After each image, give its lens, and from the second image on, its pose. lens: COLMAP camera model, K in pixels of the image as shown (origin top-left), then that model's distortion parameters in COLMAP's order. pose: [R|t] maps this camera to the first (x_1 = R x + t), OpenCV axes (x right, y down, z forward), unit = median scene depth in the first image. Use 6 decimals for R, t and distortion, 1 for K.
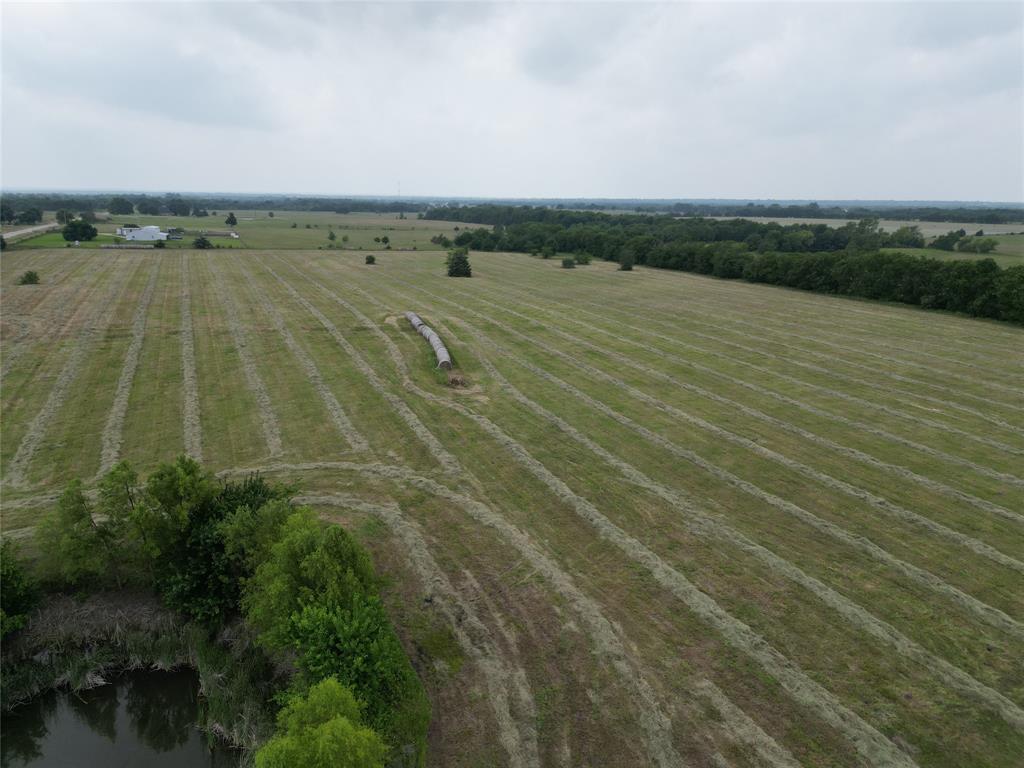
lens RADIAL K [[715.7, 0, 512.0], [0, 715.7, 384.0], [0, 0, 1]] dist [0.078135, -0.083548]
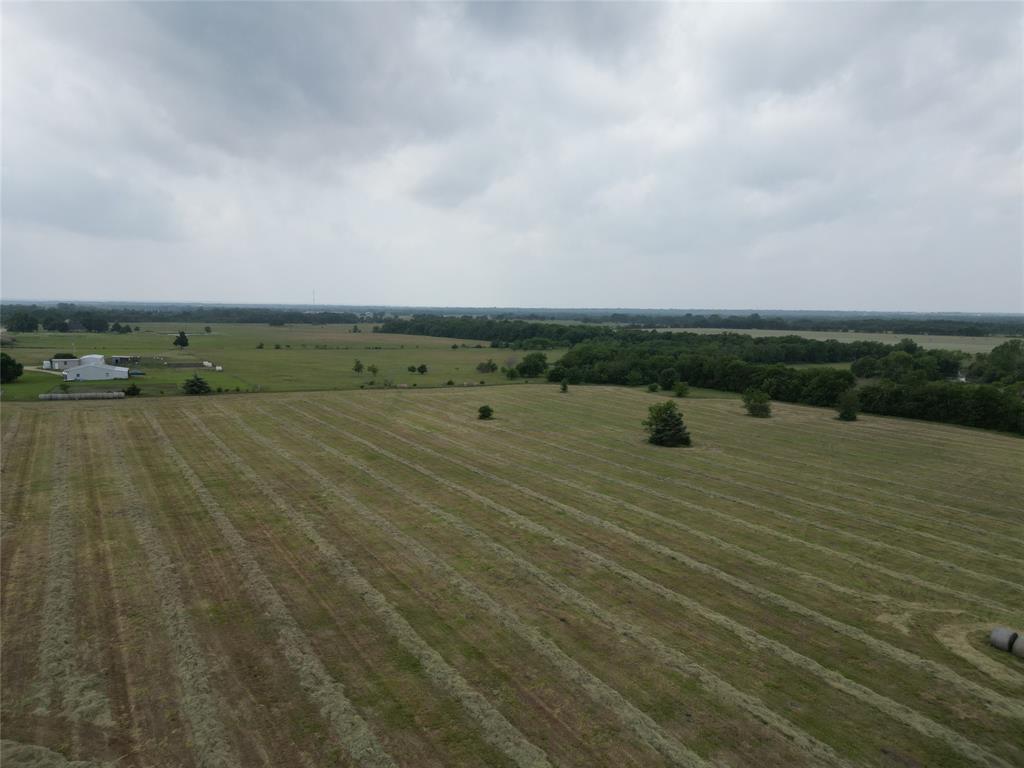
lens RADIAL K [[715.7, 0, 512.0], [0, 715.7, 384.0], [0, 0, 1]] dist [0.078135, -0.083548]
pose [[0.991301, -0.014816, 0.130779, -0.815858], [0.033536, 0.989280, -0.142128, -0.329947], [-0.127271, 0.145278, 0.981171, 1.097757]]
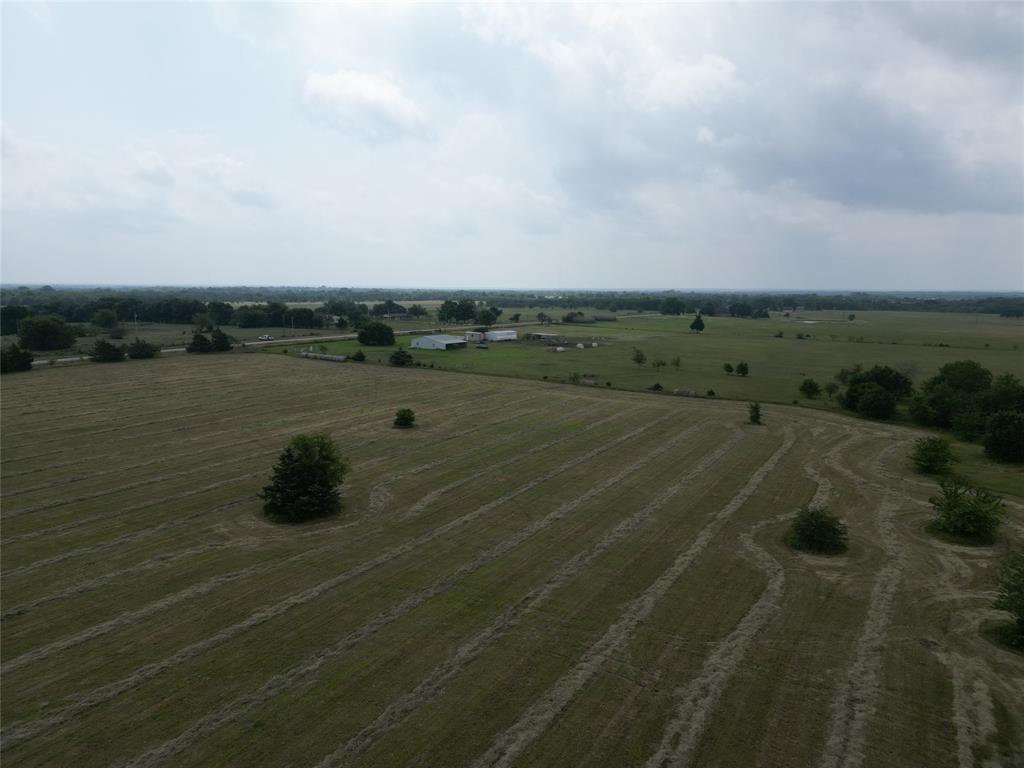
lens RADIAL K [[715.7, 0, 512.0], [0, 715.7, 384.0], [0, 0, 1]] dist [0.078135, -0.083548]
pose [[0.598643, 0.100190, -0.794725, 0.694820], [-0.203746, 0.978561, -0.030109, -0.619541], [0.774670, 0.179947, 0.606222, 2.419463]]
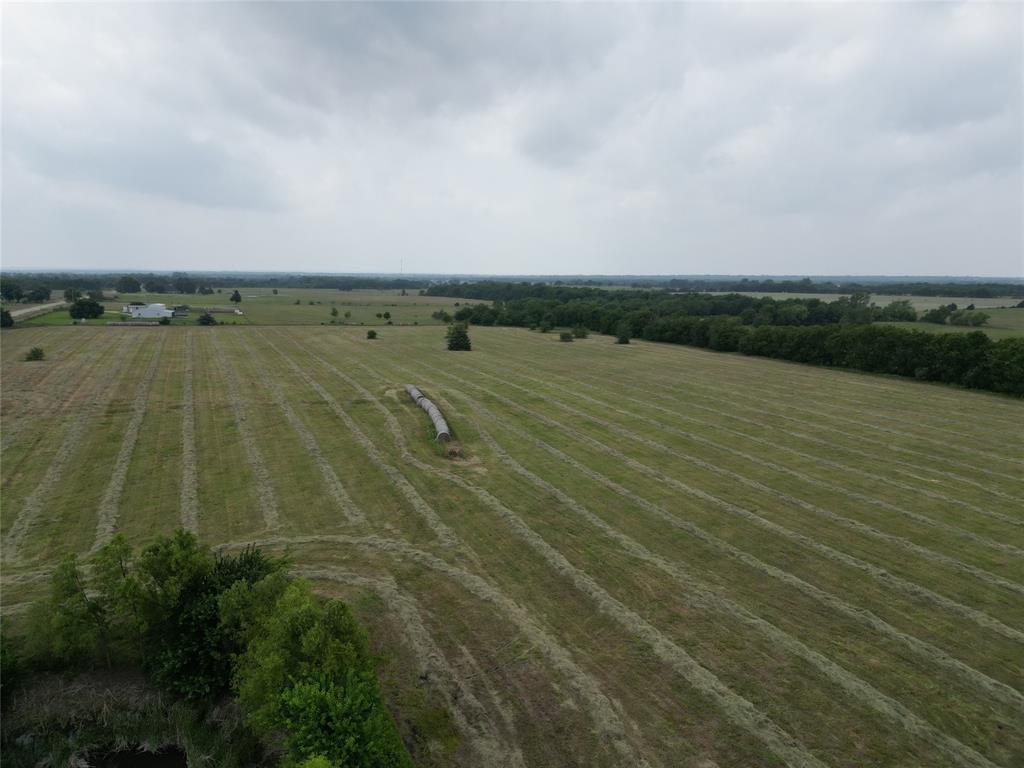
lens RADIAL K [[715.7, 0, 512.0], [0, 715.7, 384.0], [0, 0, 1]] dist [0.078135, -0.083548]
pose [[0.999989, -0.004589, 0.000199, 0.003069], [0.004586, 0.994803, -0.101714, 0.002773], [0.000269, 0.101714, 0.994814, -0.008064]]
